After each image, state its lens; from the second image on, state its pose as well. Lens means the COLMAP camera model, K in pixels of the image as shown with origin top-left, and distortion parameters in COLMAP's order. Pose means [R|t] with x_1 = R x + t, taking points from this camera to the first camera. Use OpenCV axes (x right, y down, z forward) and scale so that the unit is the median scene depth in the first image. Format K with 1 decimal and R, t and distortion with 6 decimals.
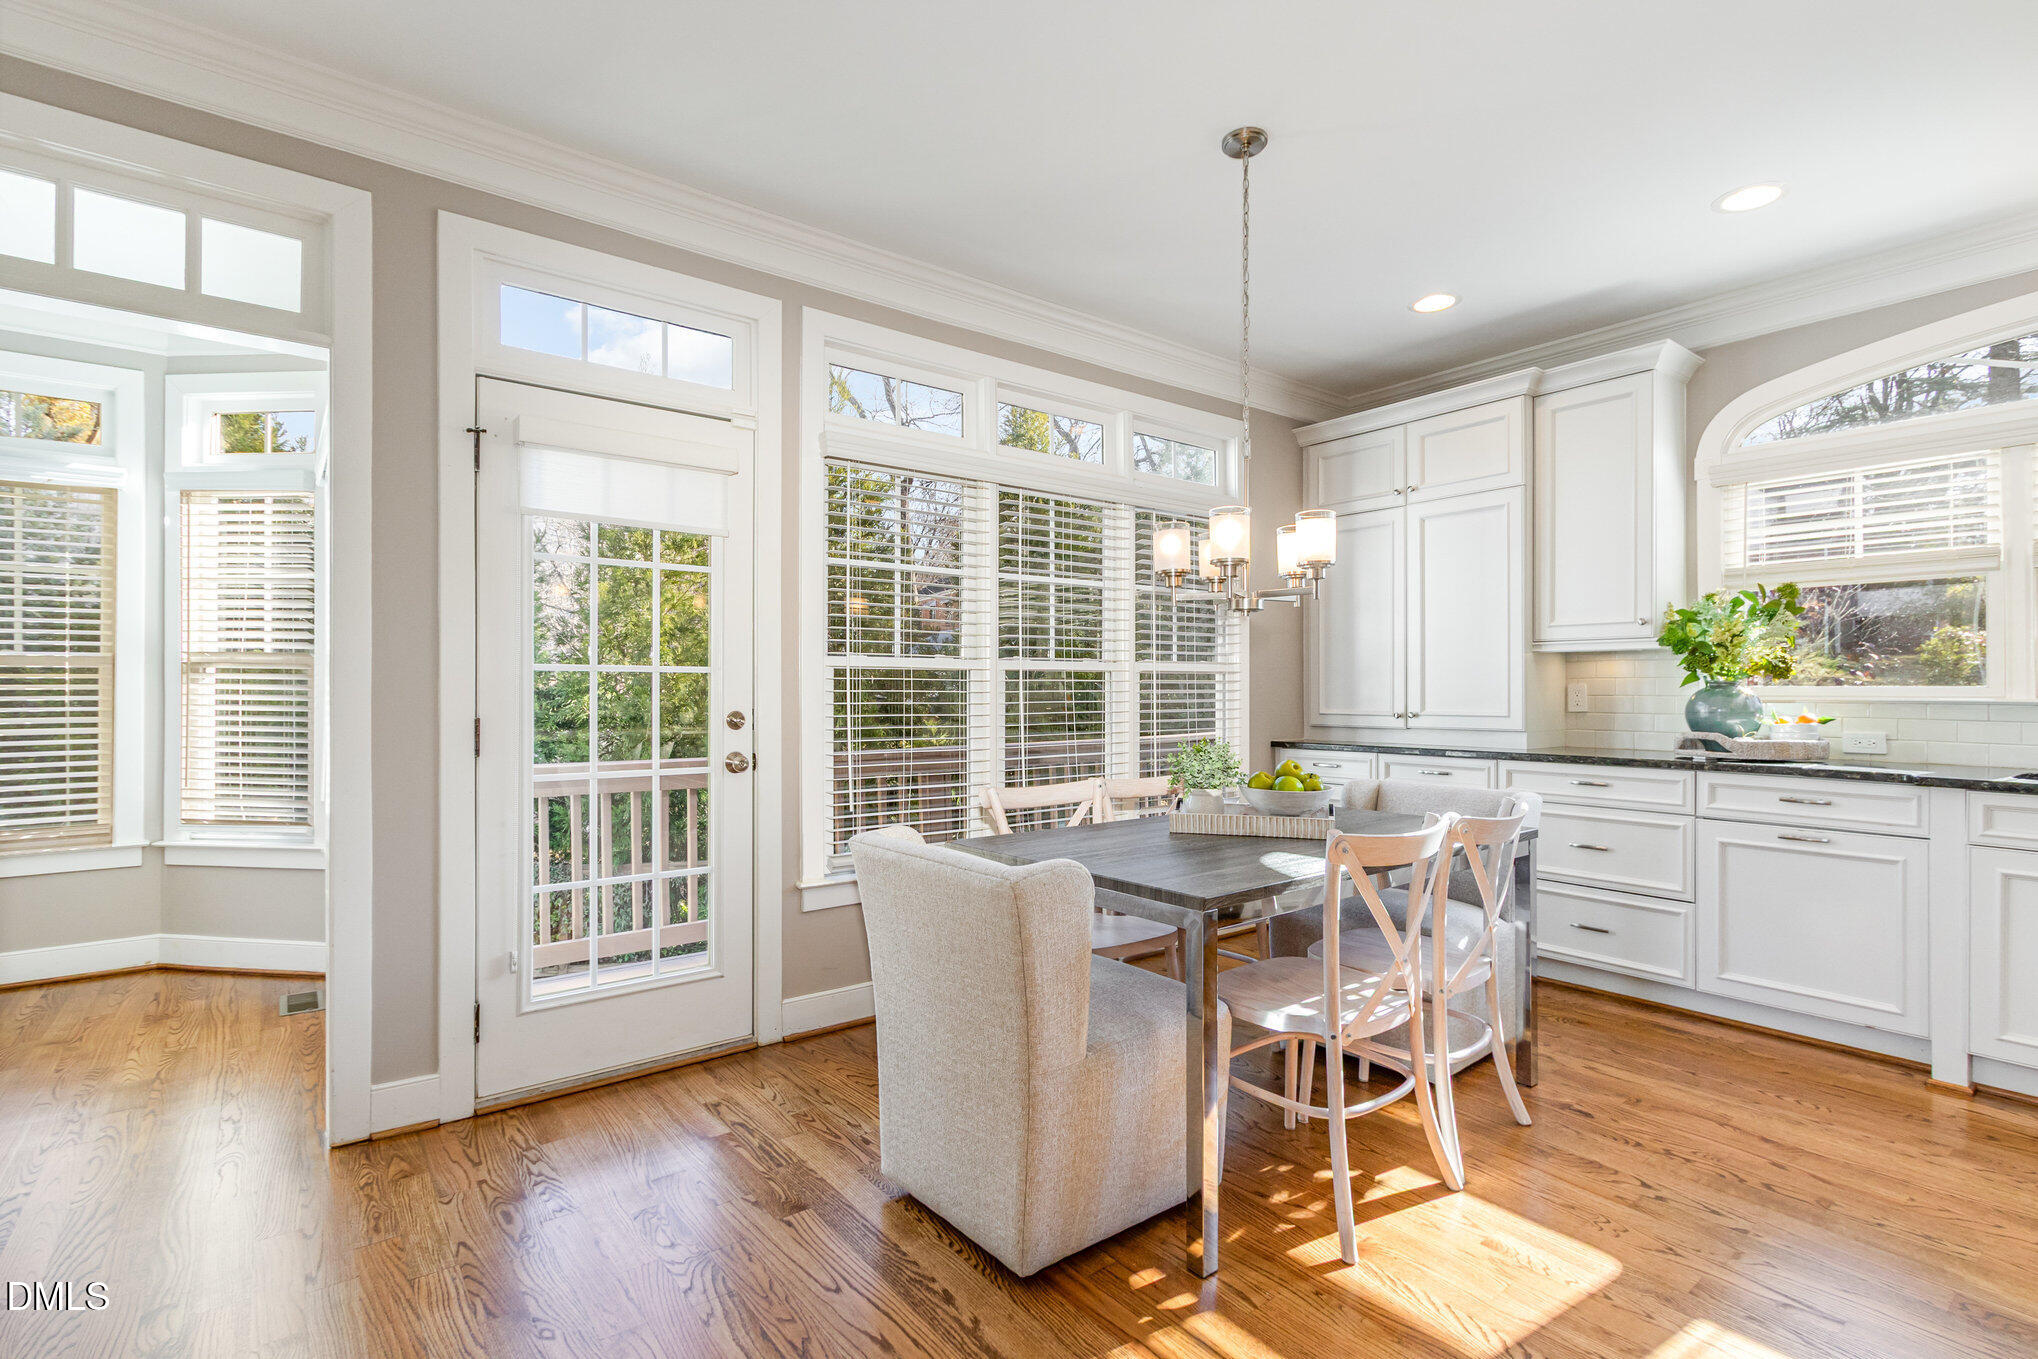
lens RADIAL K [[960.6, 0, 1027.6], [0, 960.6, 684.6], [0, 0, 1]] dist [0.009226, 0.000052]
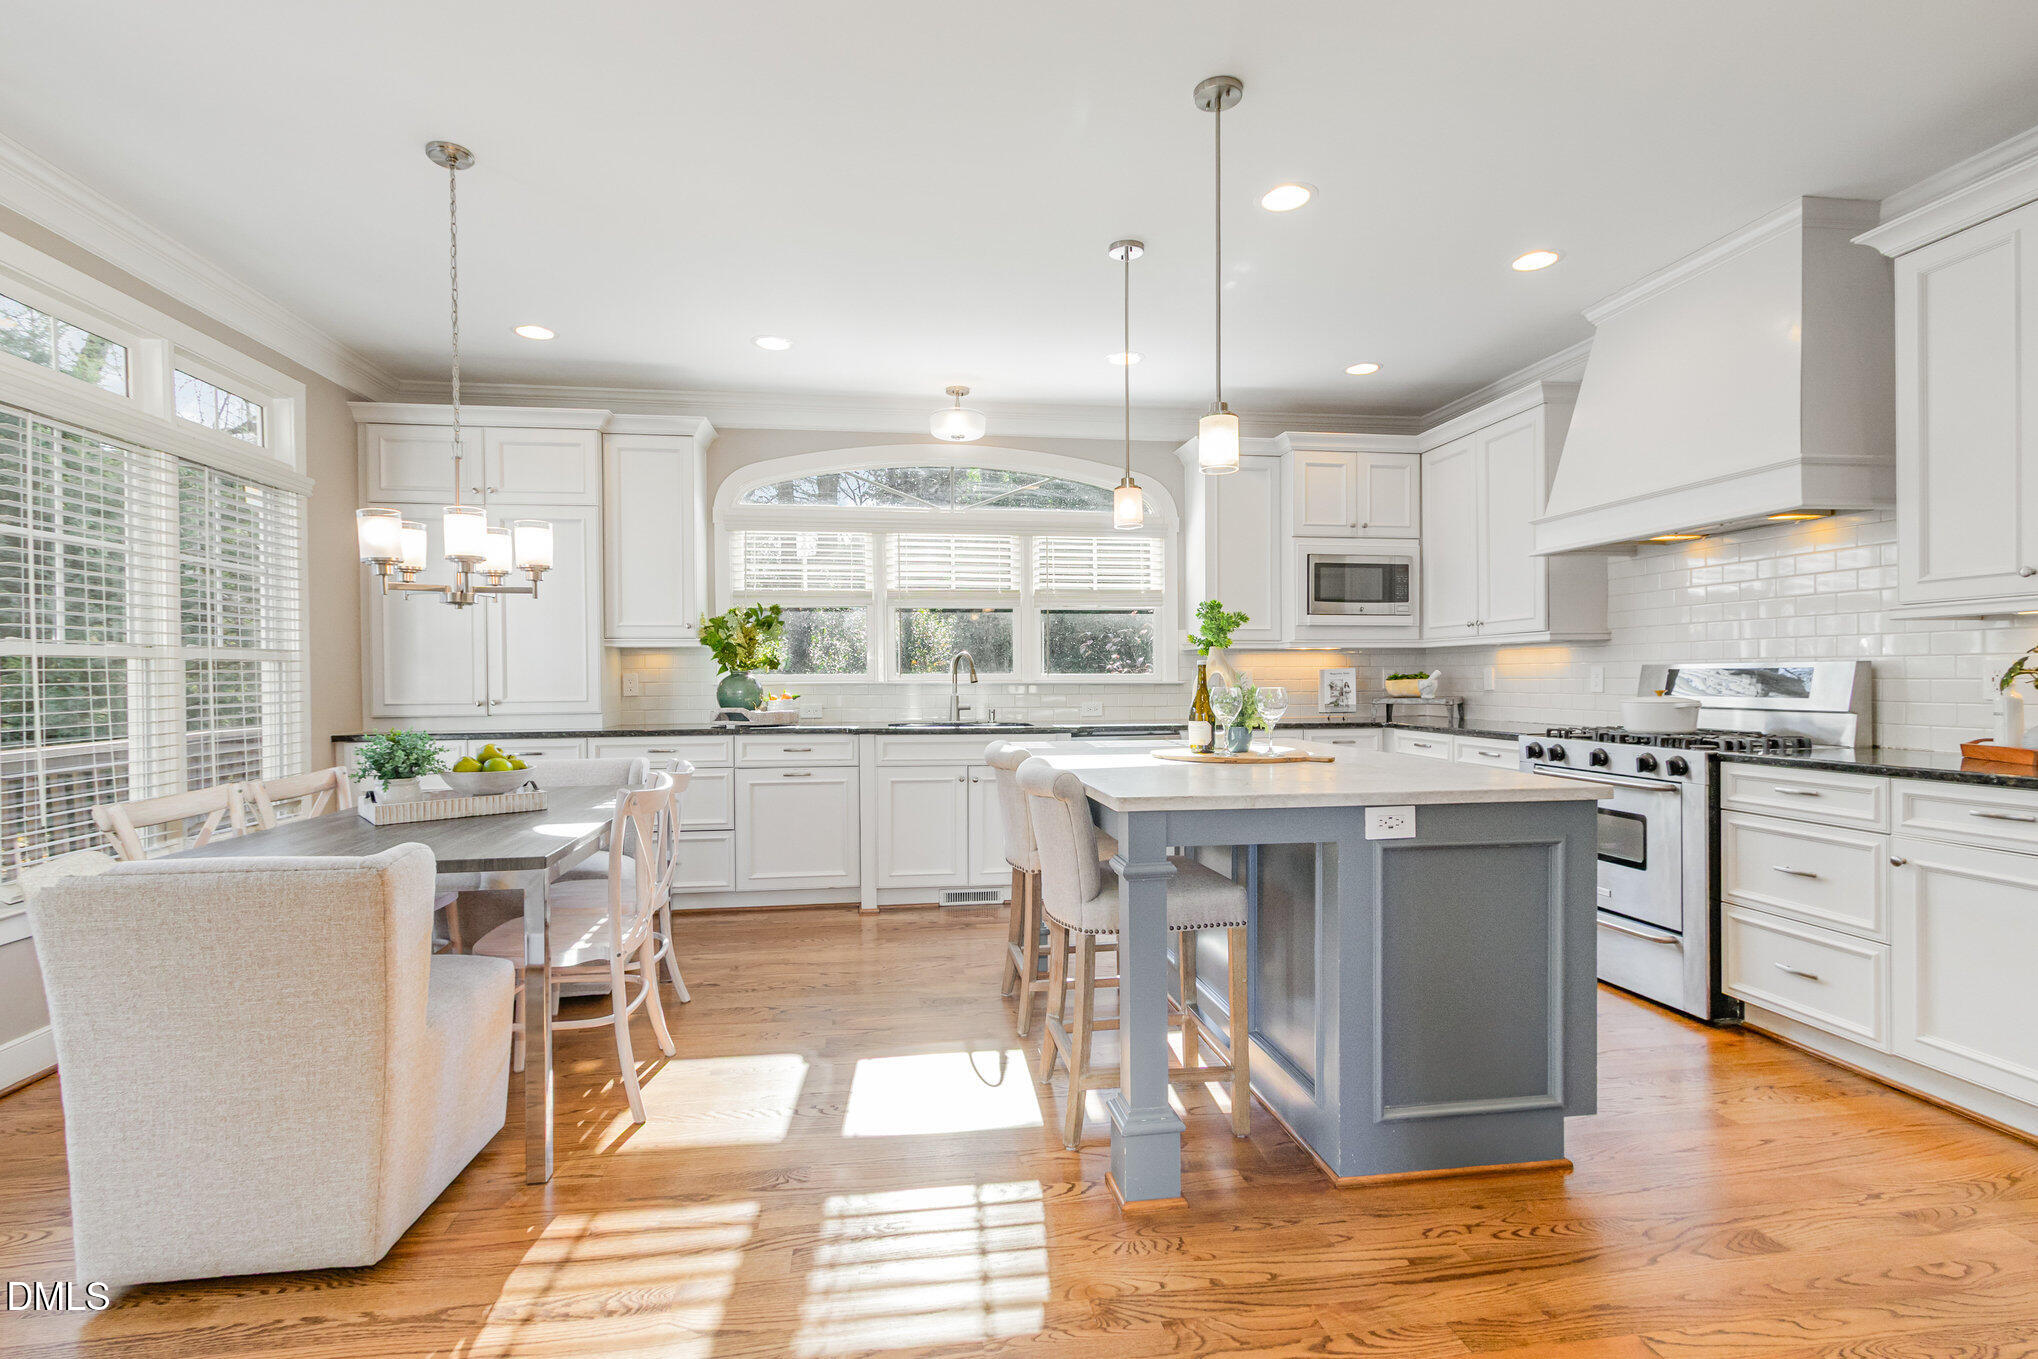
lens RADIAL K [[960.6, 0, 1013.3], [0, 960.6, 683.2], [0, 0, 1]] dist [0.009226, 0.000052]
pose [[0.500008, -0.010084, 0.865962, -0.289471], [0.001618, 0.999941, 0.010710, -0.000233], [-0.866020, -0.003954, 0.499994, -0.042448]]
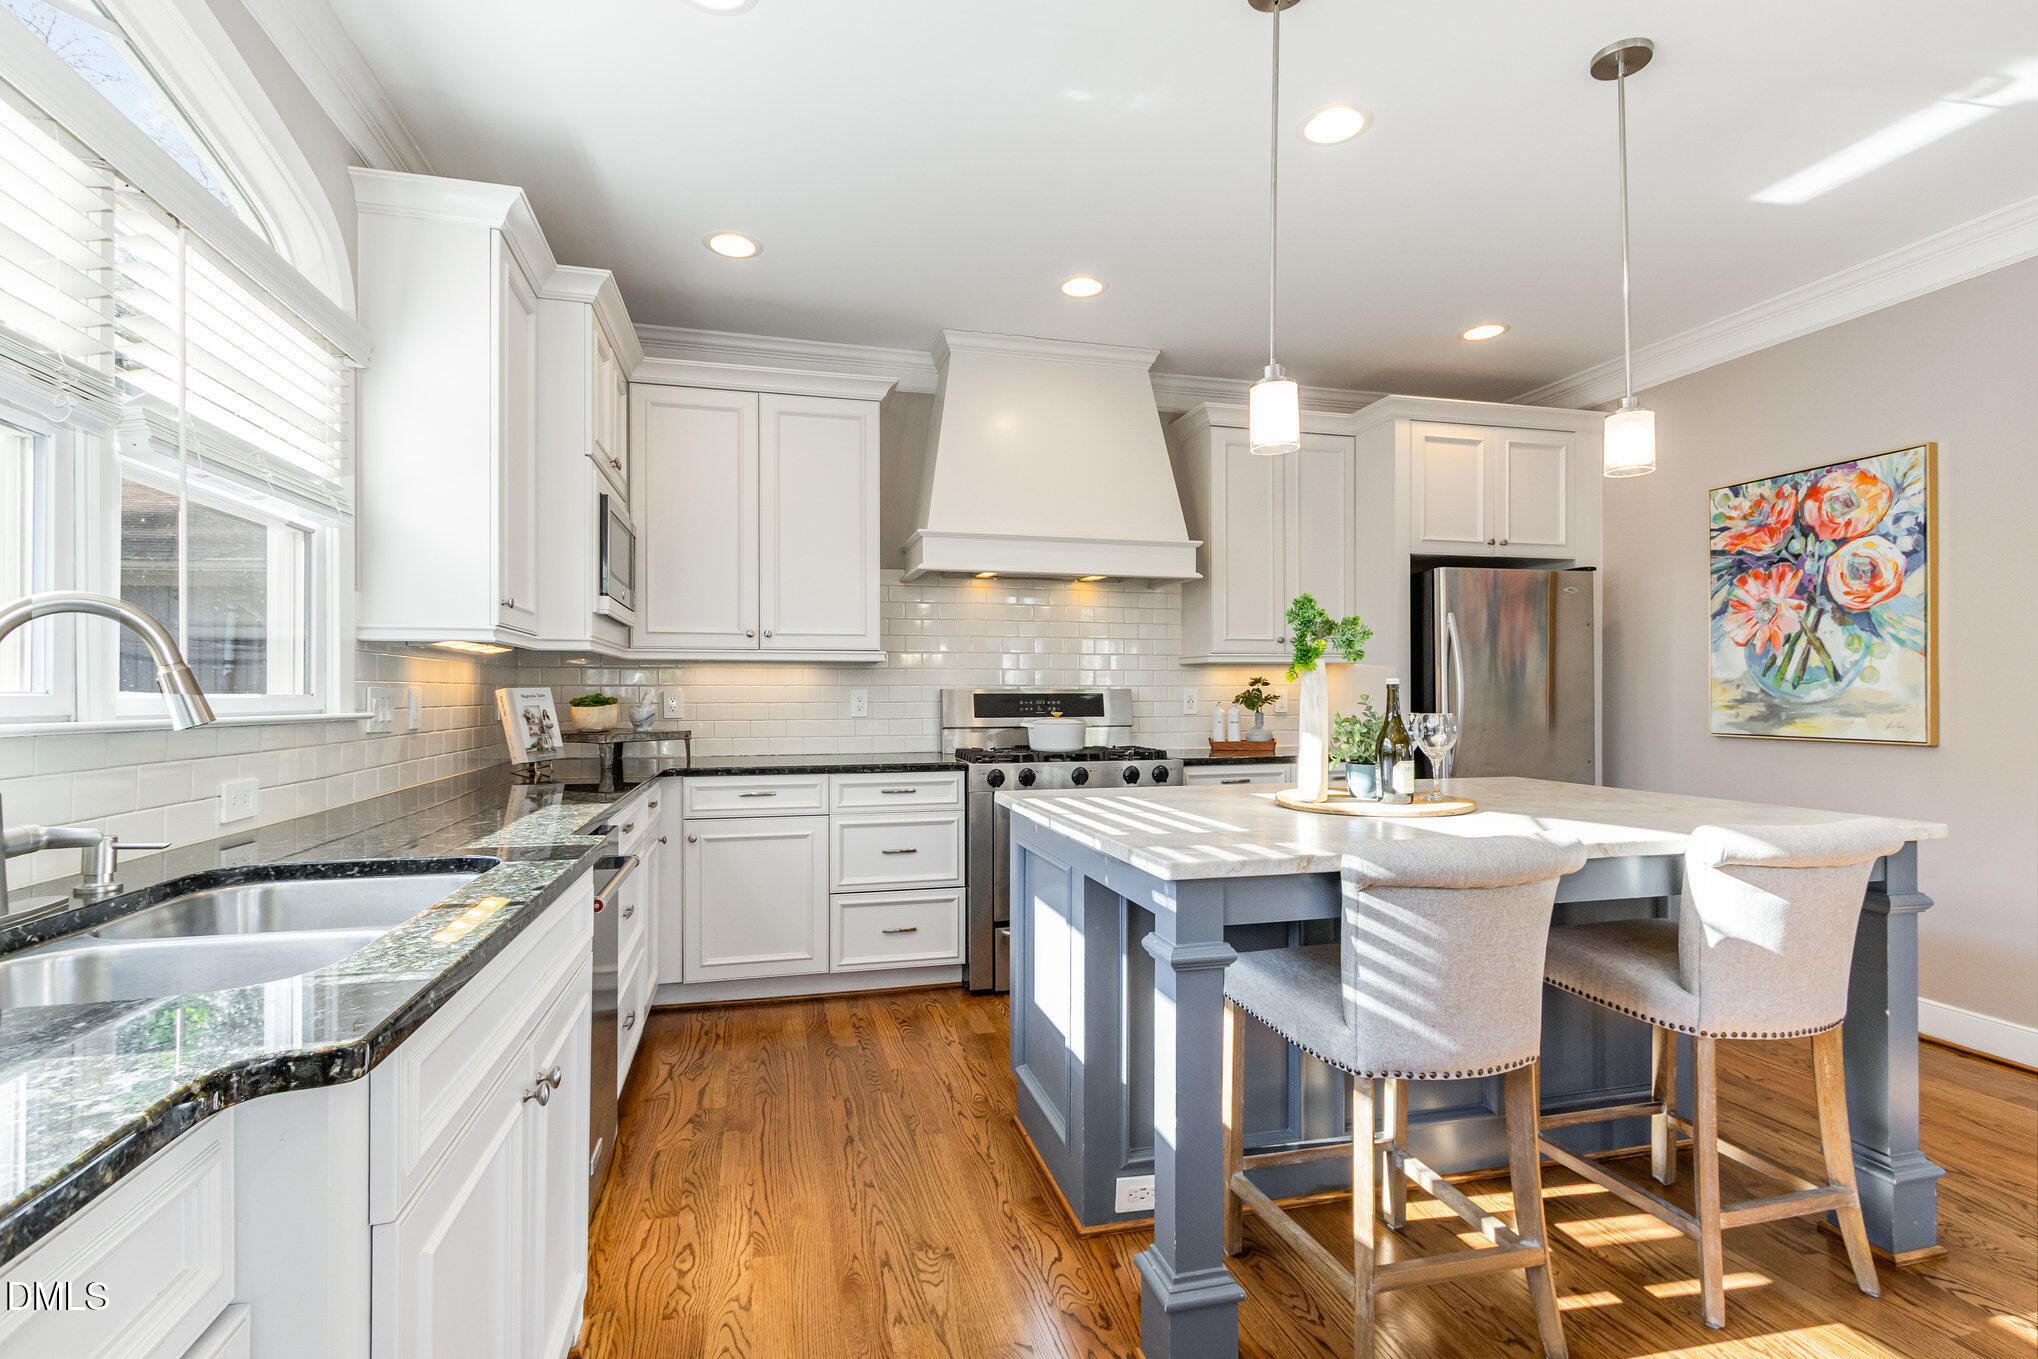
lens RADIAL K [[960.6, 0, 1005.7], [0, 960.6, 679.6], [0, 0, 1]] dist [0.009226, 0.000052]
pose [[-0.911078, 0.001246, 0.412232, 0.505332], [-0.004544, 0.999904, -0.013065, -0.004815], [-0.412209, -0.013776, -0.910985, 0.929153]]
